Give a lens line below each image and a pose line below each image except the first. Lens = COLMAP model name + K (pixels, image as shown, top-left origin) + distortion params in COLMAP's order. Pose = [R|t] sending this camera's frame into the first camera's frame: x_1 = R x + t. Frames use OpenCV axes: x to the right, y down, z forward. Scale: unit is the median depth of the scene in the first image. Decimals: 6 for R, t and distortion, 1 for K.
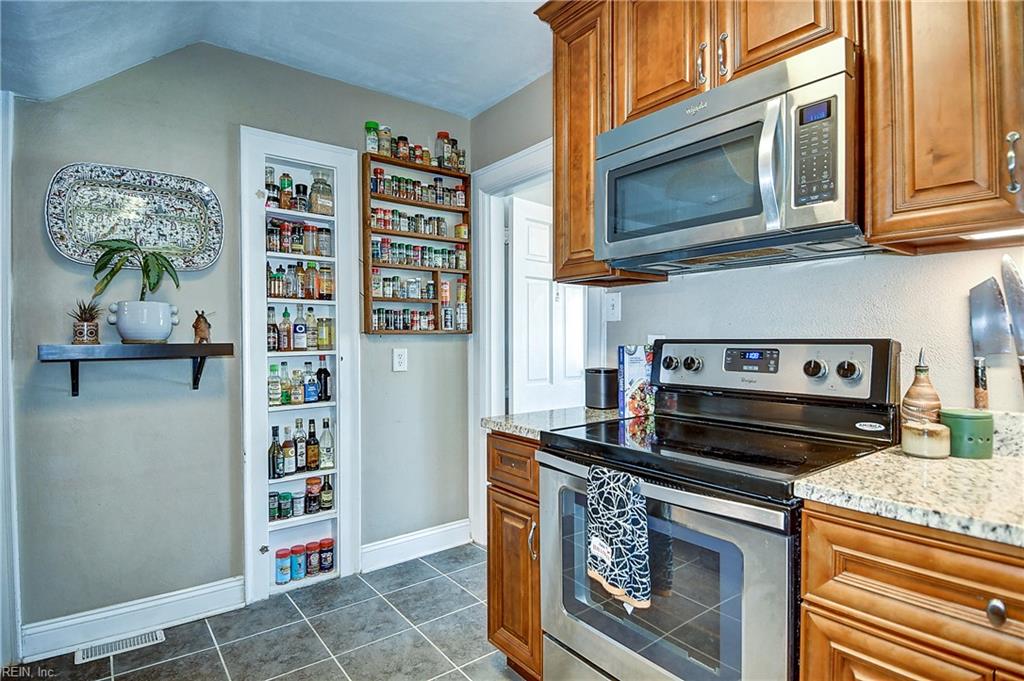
lens RADIAL K [[541.8, 0, 509.2], [0, 541.8, 340.4], [0, 0, 1]] dist [0.003752, -0.001215]
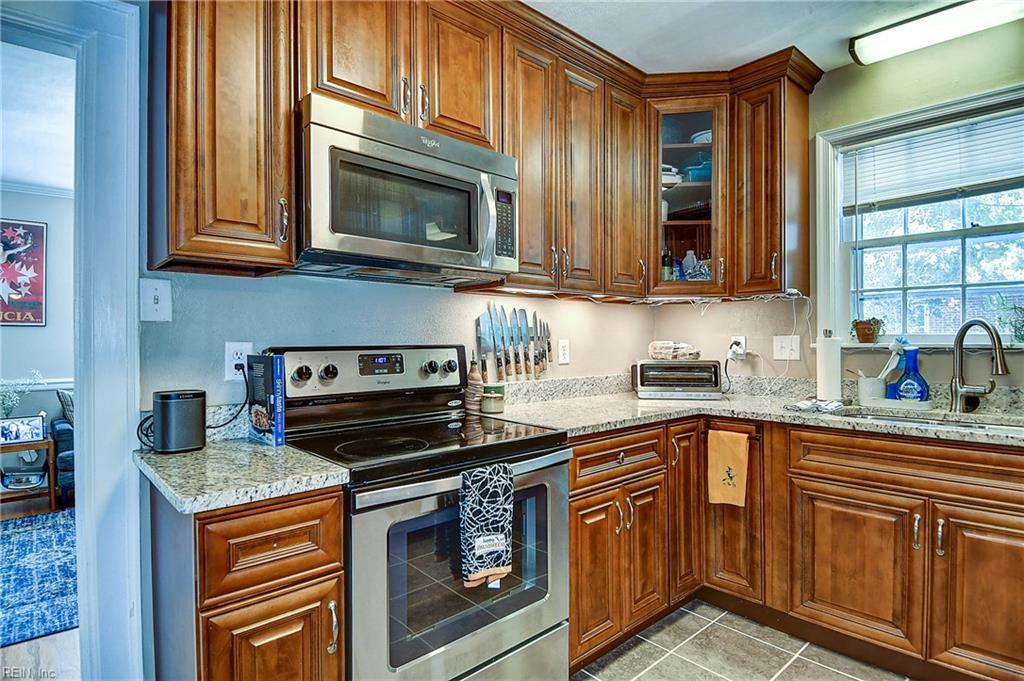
lens RADIAL K [[541.8, 0, 508.5], [0, 541.8, 340.5], [0, 0, 1]] dist [0.003752, -0.001215]
pose [[-0.106525, 0.007880, 0.994279, -0.865663], [0.009758, 0.999929, -0.006880, -0.003554], [-0.994262, 0.008969, -0.106595, 1.043597]]
